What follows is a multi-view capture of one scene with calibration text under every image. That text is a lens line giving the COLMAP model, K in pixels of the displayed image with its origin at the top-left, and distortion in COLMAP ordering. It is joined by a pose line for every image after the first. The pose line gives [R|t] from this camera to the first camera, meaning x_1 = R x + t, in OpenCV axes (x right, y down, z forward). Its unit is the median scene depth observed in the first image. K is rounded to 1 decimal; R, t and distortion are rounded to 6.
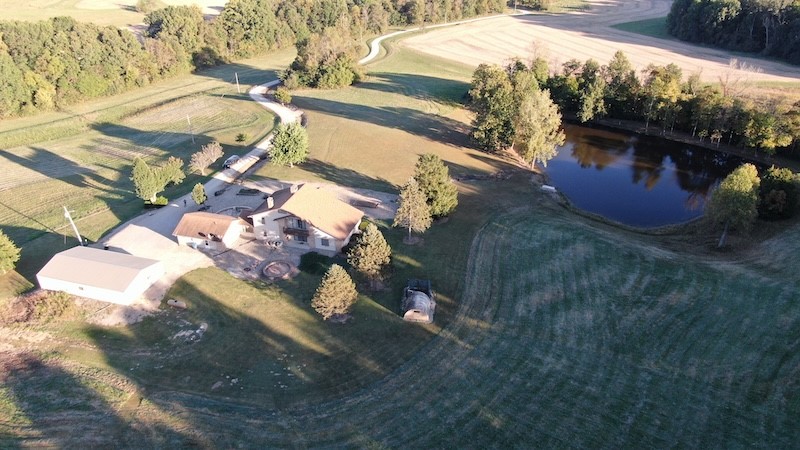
lens RADIAL K [[565.0, 0, 399.7], [0, 565.0, 221.3], [0, 0, 1]] dist [-0.008104, -0.003820]
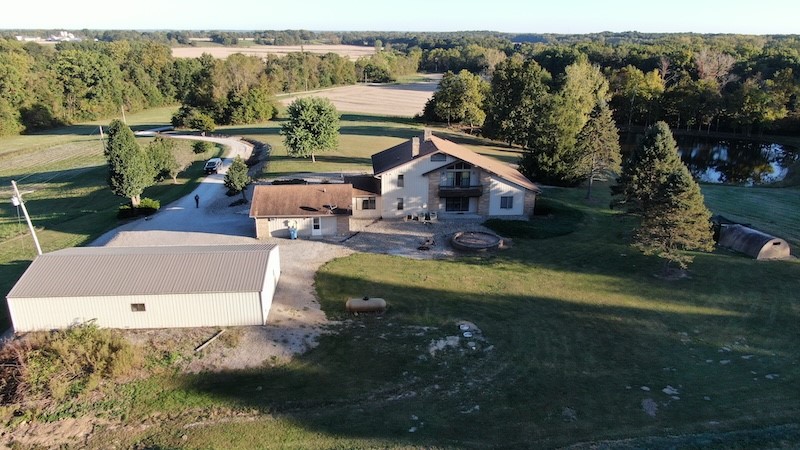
lens RADIAL K [[565.0, 0, 395.5], [0, 565.0, 225.7], [0, 0, 1]] dist [-0.008104, -0.003820]
pose [[0.933878, -0.101421, 0.342907, -0.320472], [0.162554, 0.974534, -0.154468, 0.096127], [-0.318508, 0.199995, 0.926582, 0.321128]]
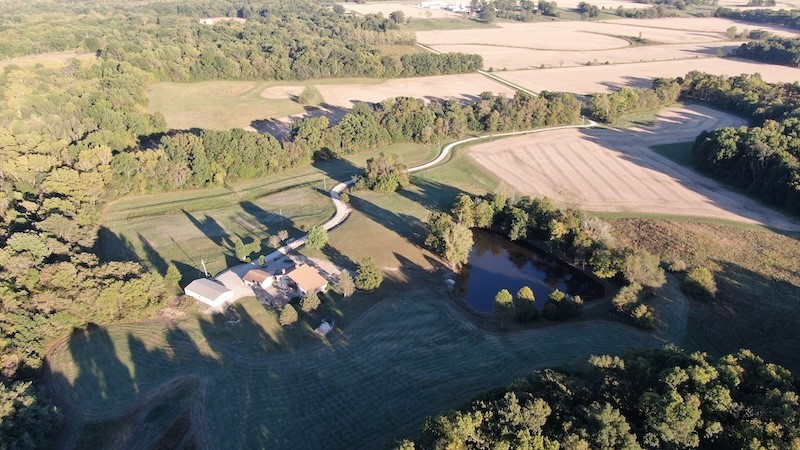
lens RADIAL K [[565.0, 0, 400.5], [0, 565.0, 225.1], [0, 0, 1]] dist [-0.008104, -0.003820]
pose [[0.954115, 0.123058, -0.272987, 0.532022], [-0.142359, 0.988449, -0.051984, -0.110368], [0.263437, 0.088461, 0.960612, -0.678081]]
